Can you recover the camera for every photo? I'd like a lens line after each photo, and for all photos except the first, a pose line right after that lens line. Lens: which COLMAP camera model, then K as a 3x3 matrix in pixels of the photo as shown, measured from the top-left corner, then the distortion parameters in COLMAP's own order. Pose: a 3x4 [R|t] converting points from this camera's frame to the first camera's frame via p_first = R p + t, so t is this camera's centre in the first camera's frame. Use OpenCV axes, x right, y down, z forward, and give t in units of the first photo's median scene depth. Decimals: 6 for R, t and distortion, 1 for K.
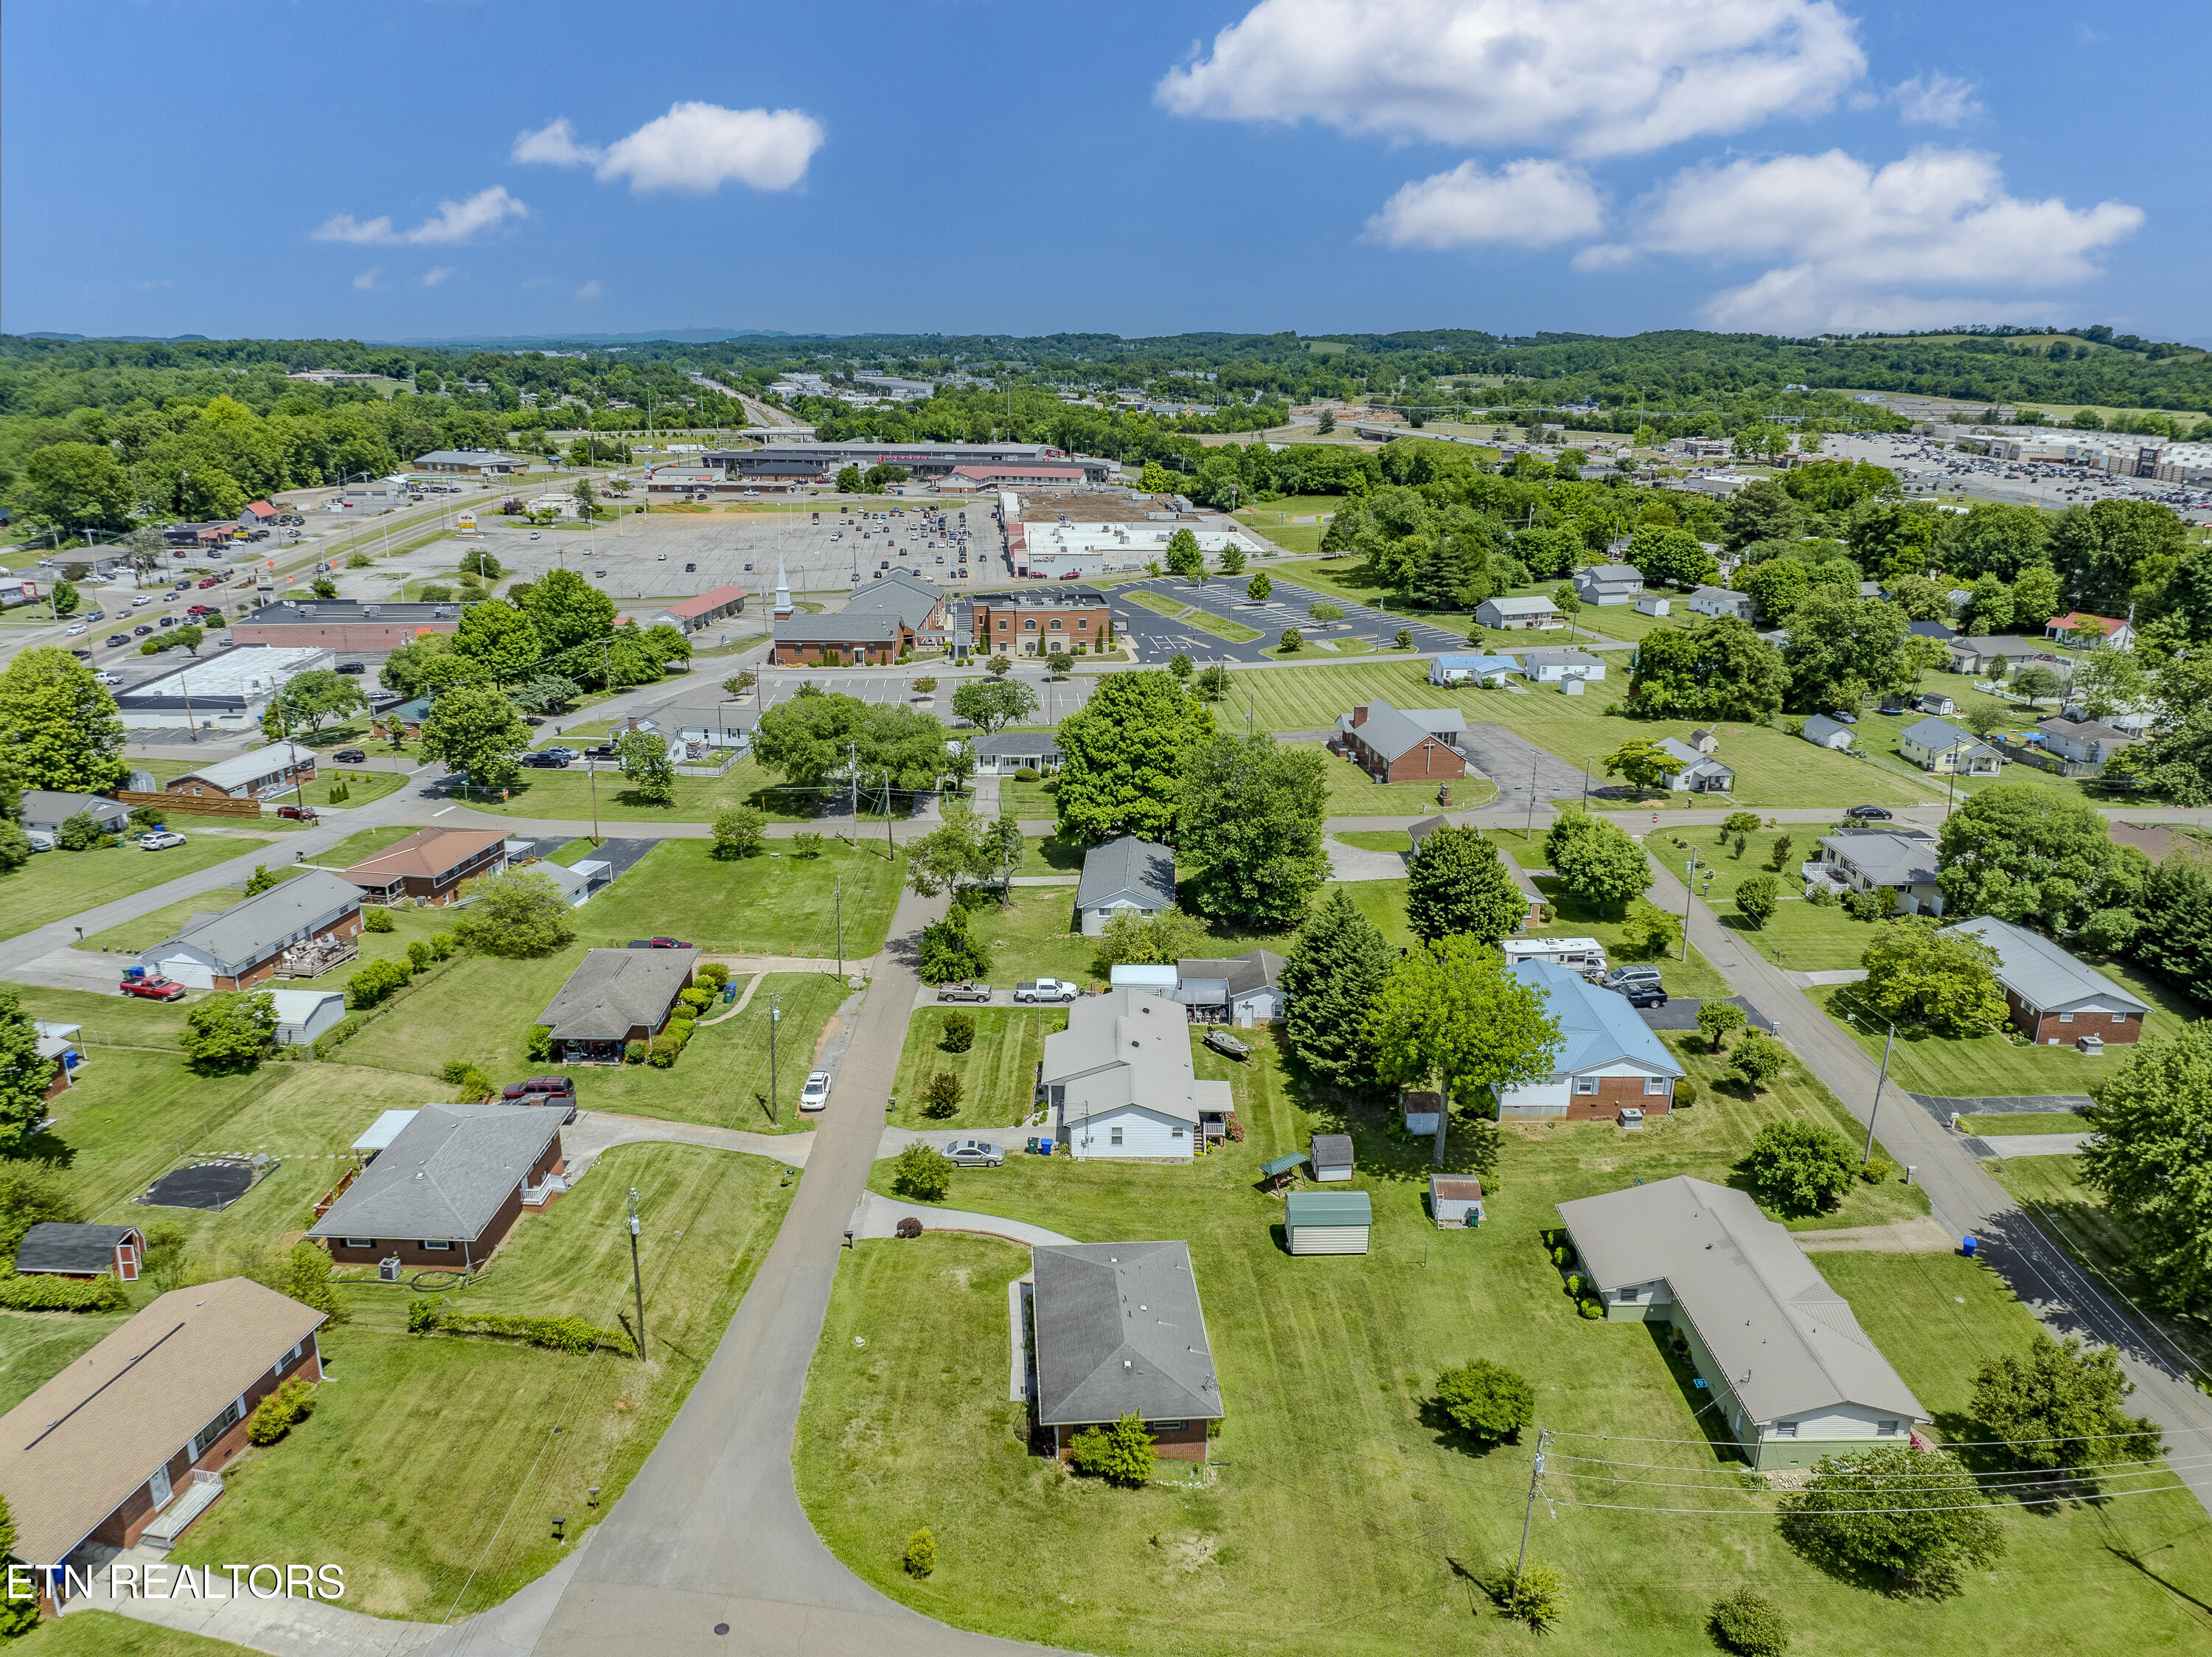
lens RADIAL K [[1557.6, 0, 1106.0], [0, 1557.6, 828.5], [0, 0, 1]] dist [-0.032578, -0.006936]
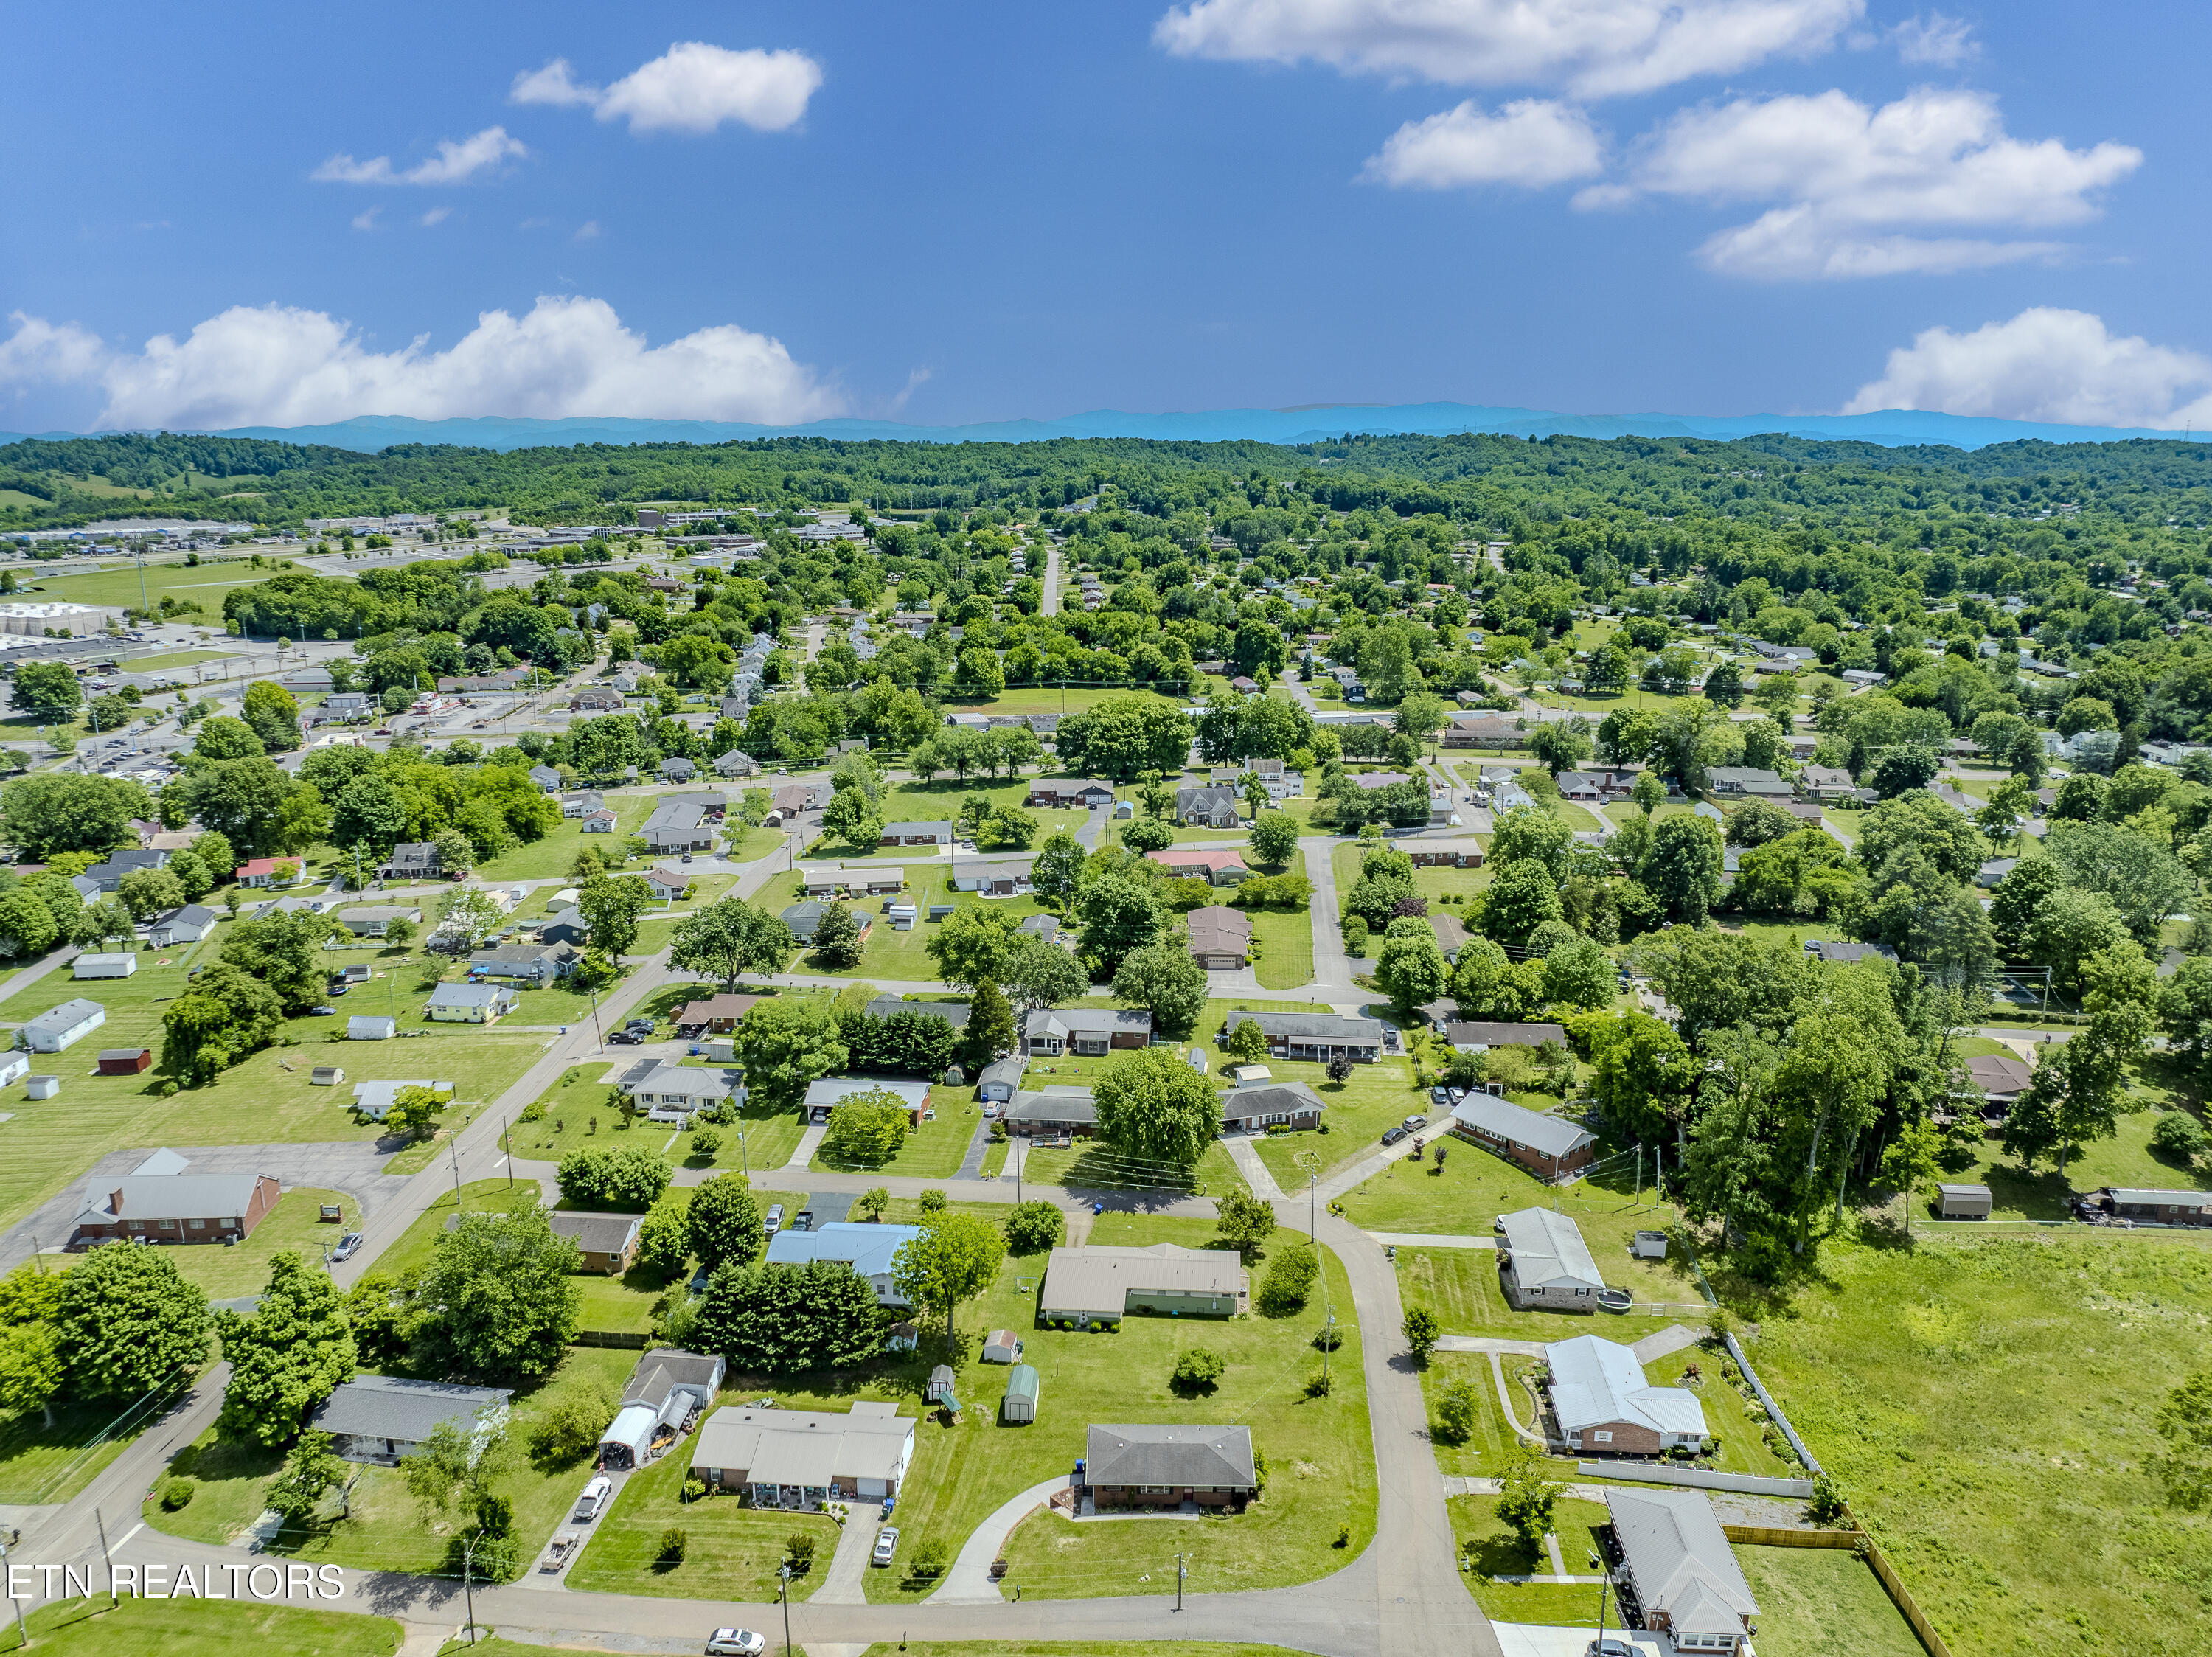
lens RADIAL K [[1555.6, 0, 1108.2], [0, 1555.6, 835.1], [0, 0, 1]] dist [-0.035499, -0.001498]
pose [[0.086109, -0.257137, 0.962531, -0.775622], [0.293757, 0.929721, 0.222092, -0.384497], [-0.951994, 0.263626, 0.155594, 0.309780]]
